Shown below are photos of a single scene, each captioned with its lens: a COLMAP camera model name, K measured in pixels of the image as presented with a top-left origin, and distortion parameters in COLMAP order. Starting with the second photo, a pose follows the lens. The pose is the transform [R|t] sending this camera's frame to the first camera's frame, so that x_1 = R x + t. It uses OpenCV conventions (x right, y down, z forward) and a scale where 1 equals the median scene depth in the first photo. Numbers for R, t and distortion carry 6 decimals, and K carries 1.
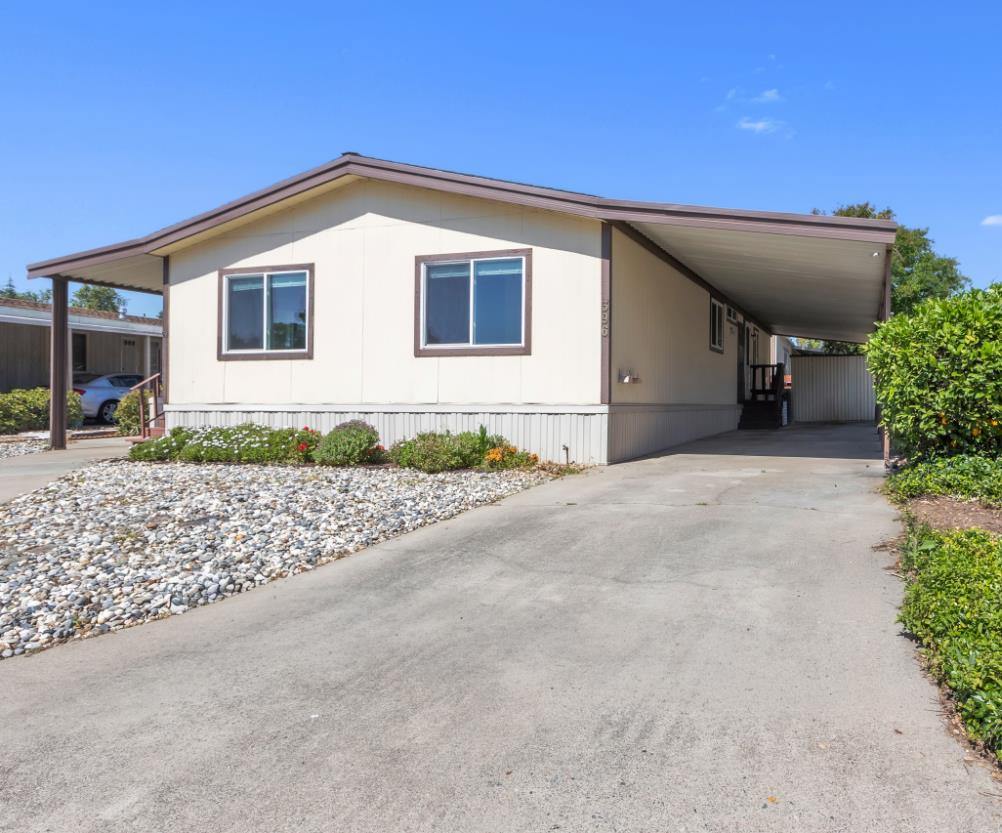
lens RADIAL K [[939.2, 0, 501.6], [0, 939.2, 388.2], [0, 0, 1]] dist [-0.003034, 0.003739]
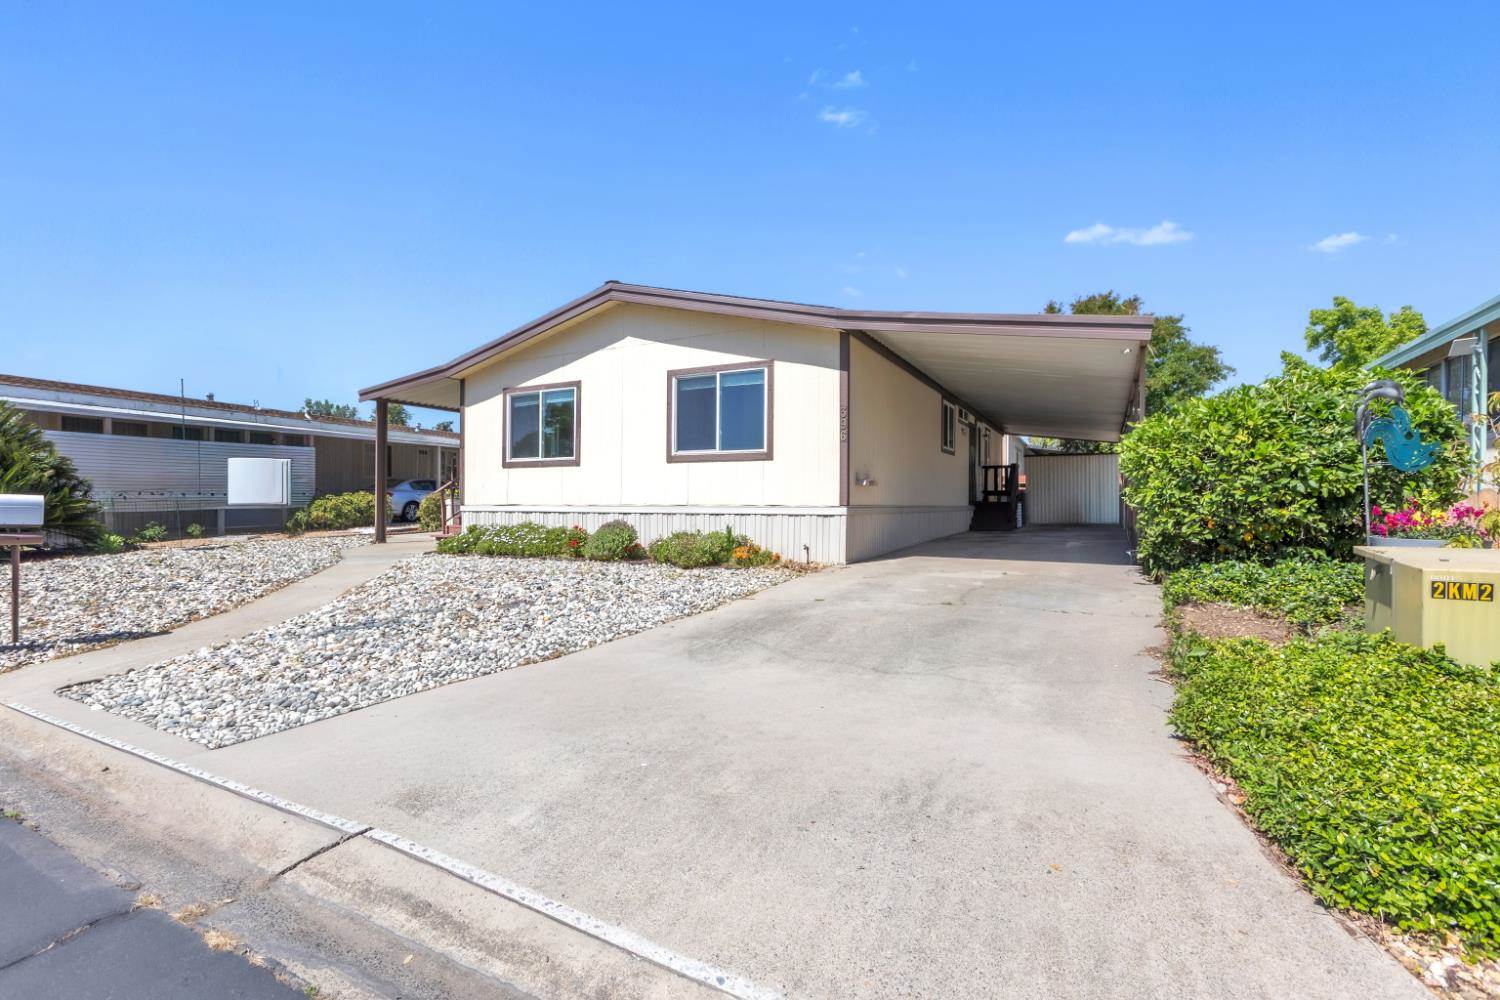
lens RADIAL K [[683.1, 0, 740.4], [0, 683.1, 506.8], [0, 0, 1]] dist [0.002093, -0.000118]
pose [[0.978408, 0.001825, -0.206675, 0.154989], [-0.000690, 0.999984, 0.005564, 0.013424], [0.206682, -0.005301, 0.978394, 0.231660]]
